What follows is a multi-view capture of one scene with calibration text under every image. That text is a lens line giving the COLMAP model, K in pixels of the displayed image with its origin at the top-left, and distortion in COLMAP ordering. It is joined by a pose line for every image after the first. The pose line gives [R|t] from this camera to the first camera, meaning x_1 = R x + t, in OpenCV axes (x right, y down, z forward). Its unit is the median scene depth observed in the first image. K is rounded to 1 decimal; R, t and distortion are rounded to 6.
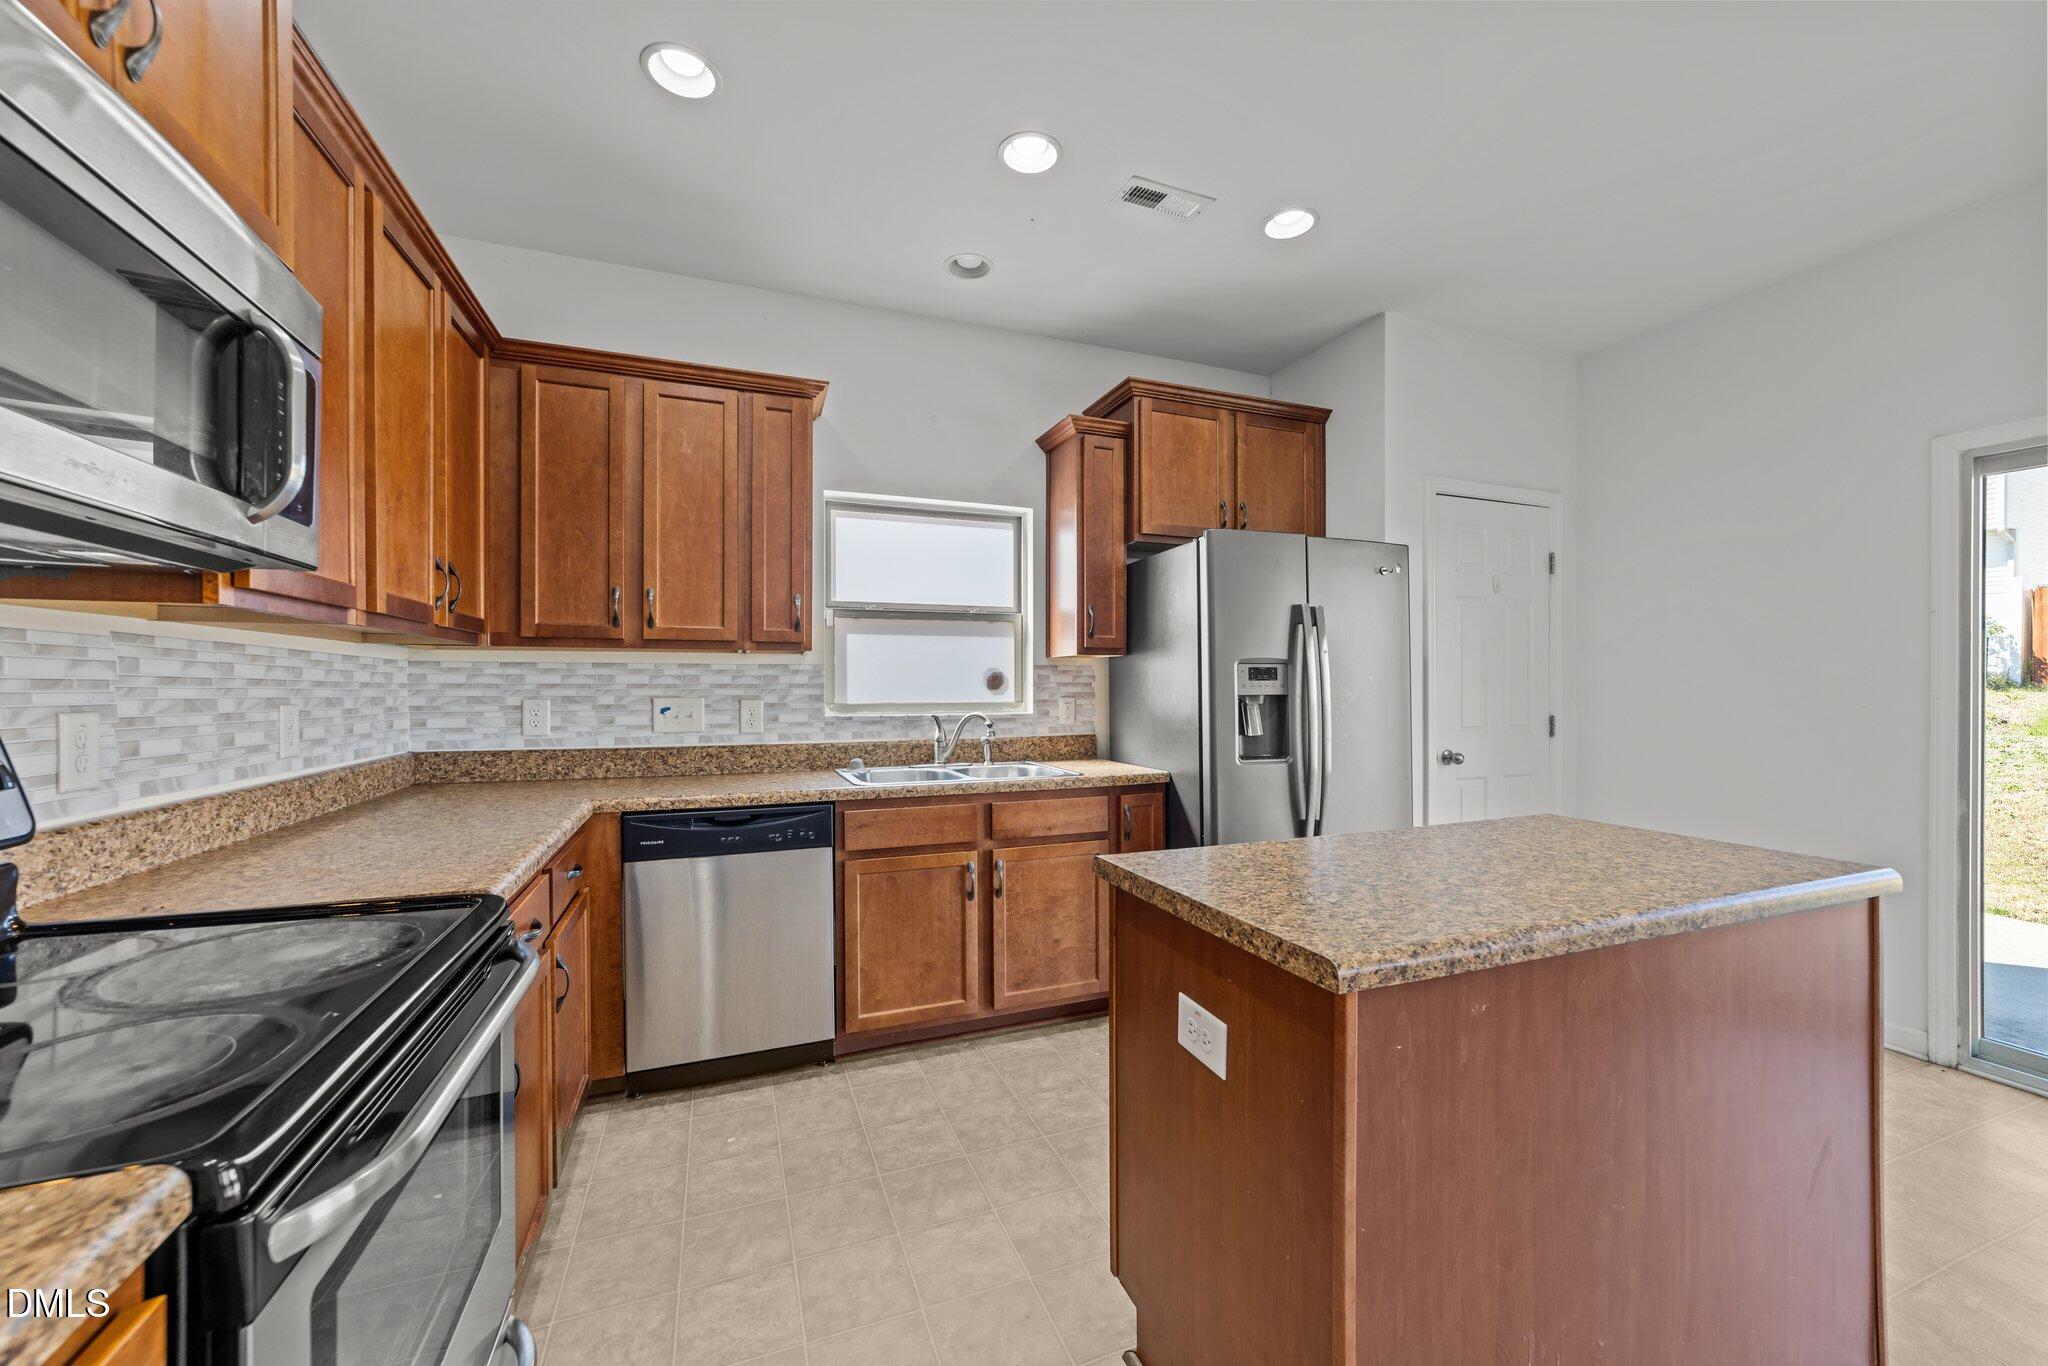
lens RADIAL K [[775.3, 0, 1025.7], [0, 775.3, 683.2], [0, 0, 1]] dist [-0.010085, 0.002120]
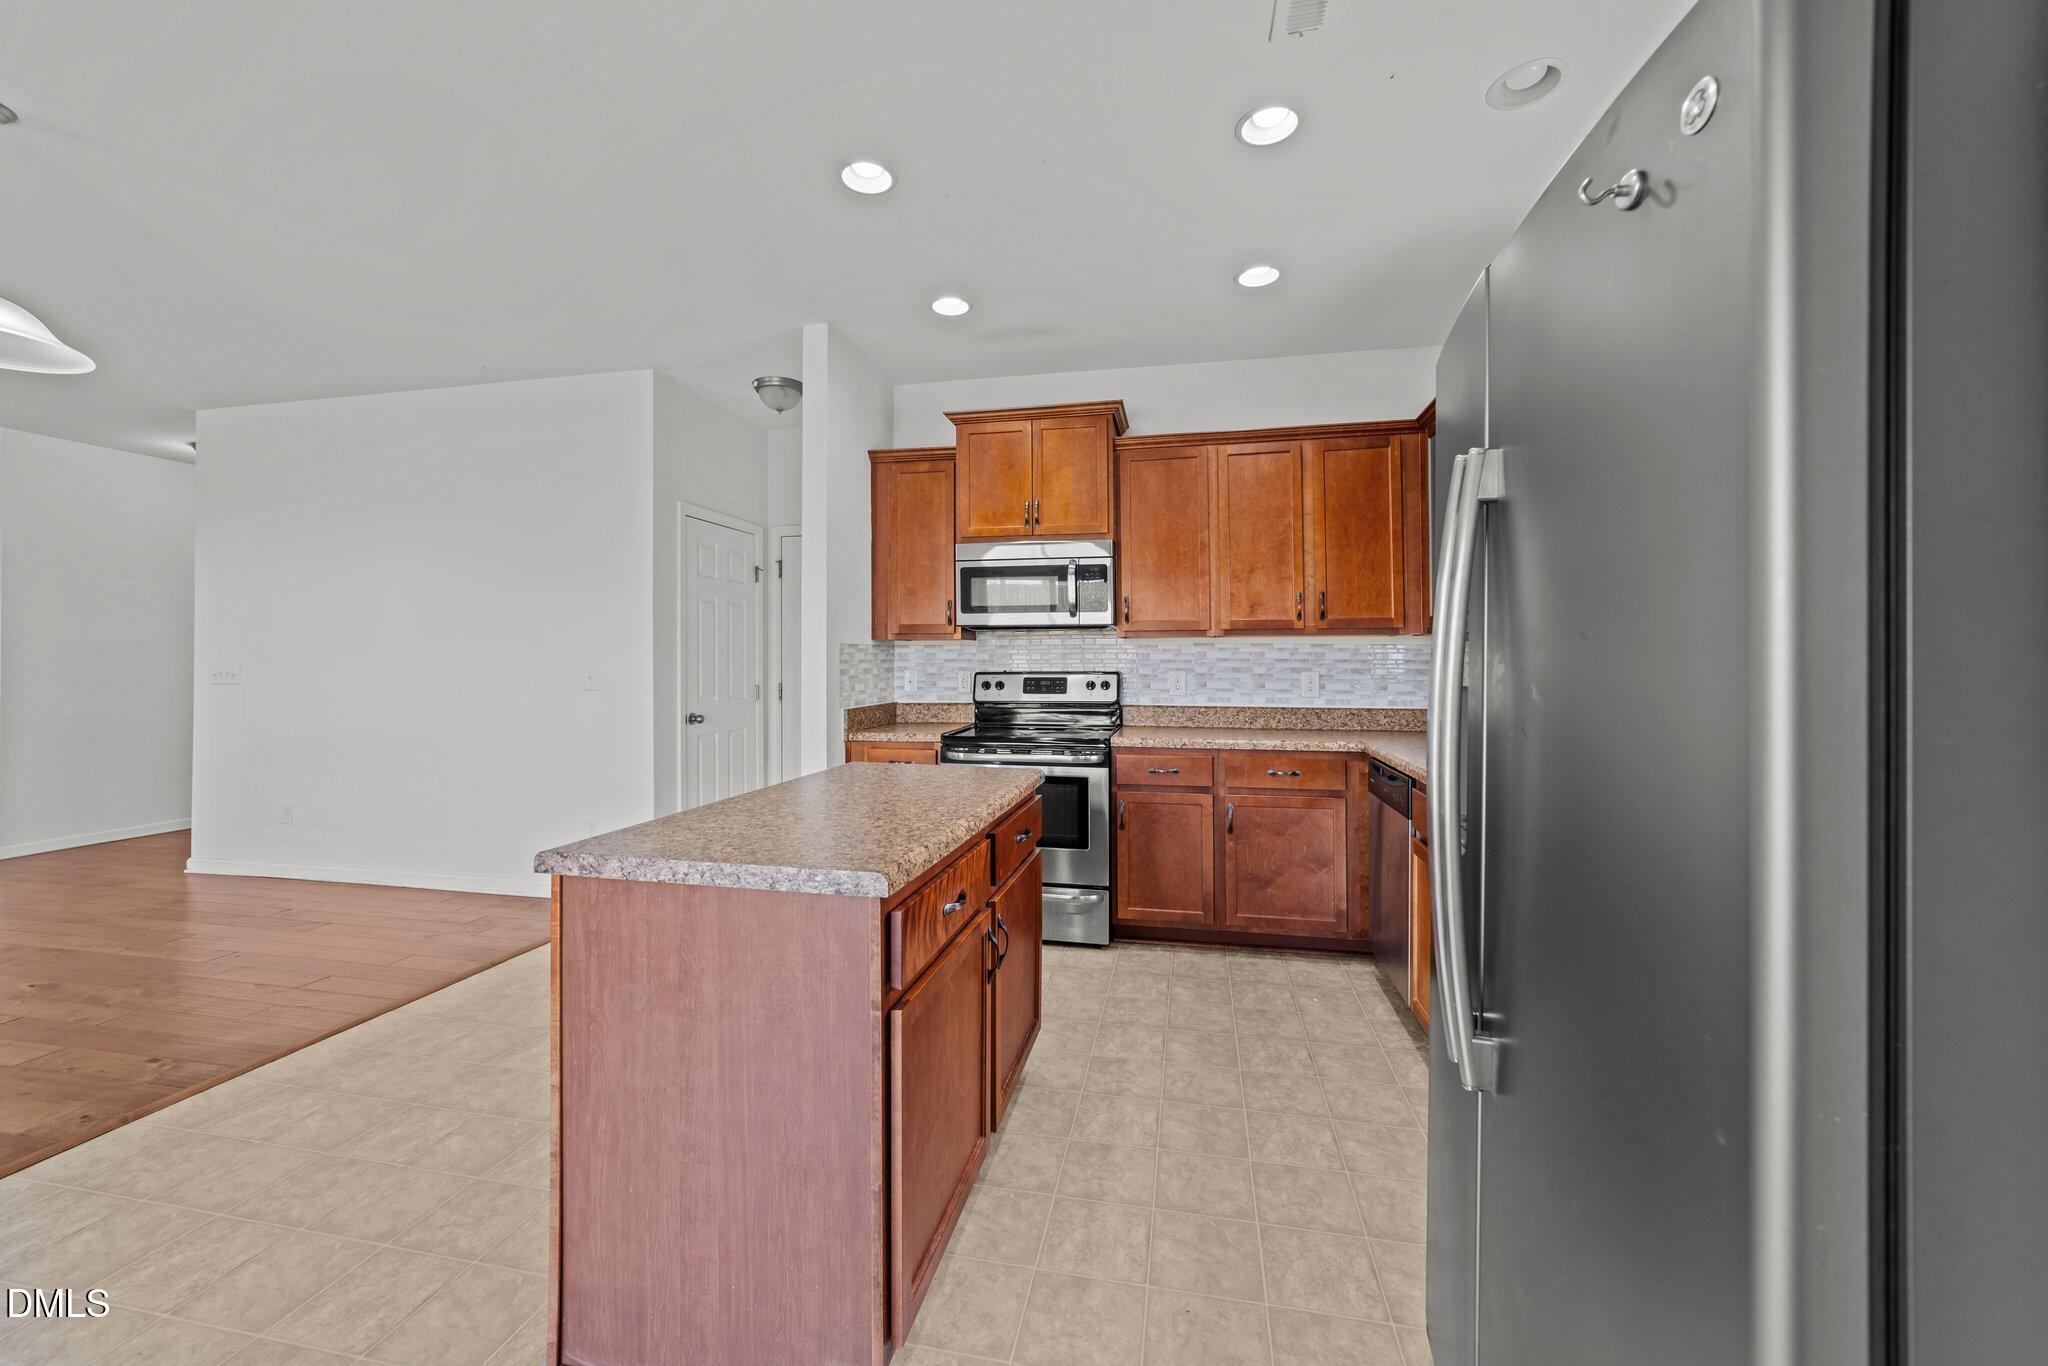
lens RADIAL K [[775.3, 0, 1025.5], [0, 775.3, 647.8], [0, 0, 1]] dist [-0.010085, 0.002120]
pose [[-0.541677, -0.016547, -0.840424, 0.821669], [0.001306, 0.999788, -0.020527, 0.004822], [0.840586, -0.012217, -0.541541, 1.043188]]
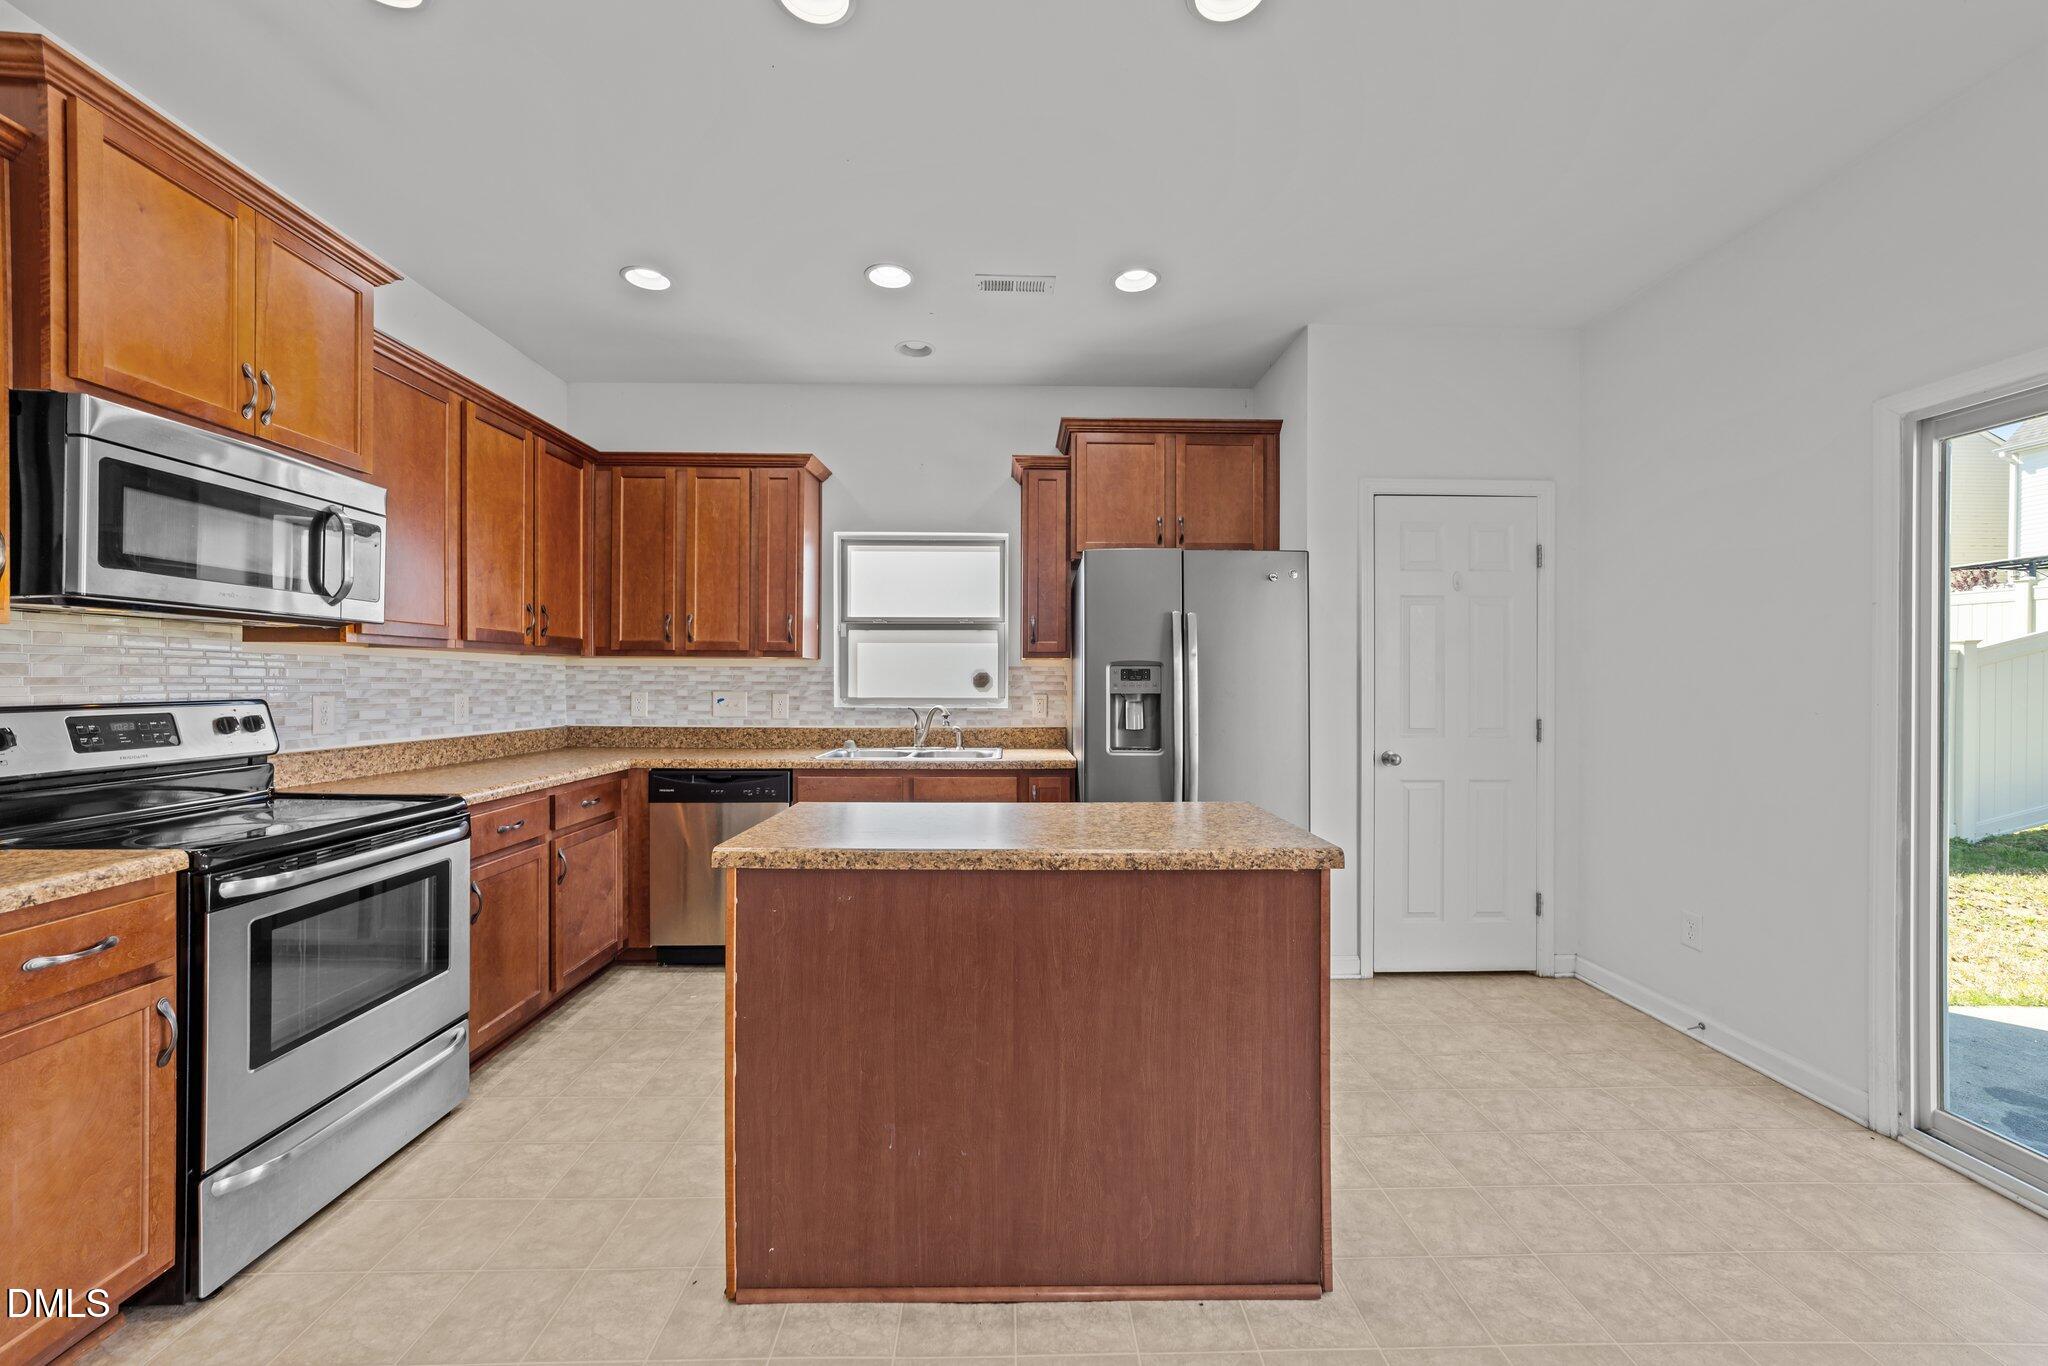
lens RADIAL K [[775.3, 0, 1021.3], [0, 775.3, 677.6], [0, 0, 1]] dist [-0.010085, 0.002120]
pose [[0.939810, 0.002597, -0.341689, 0.551590], [-0.003890, 0.999988, -0.003097, -0.004163], [0.341677, 0.004240, 0.939808, -0.124137]]
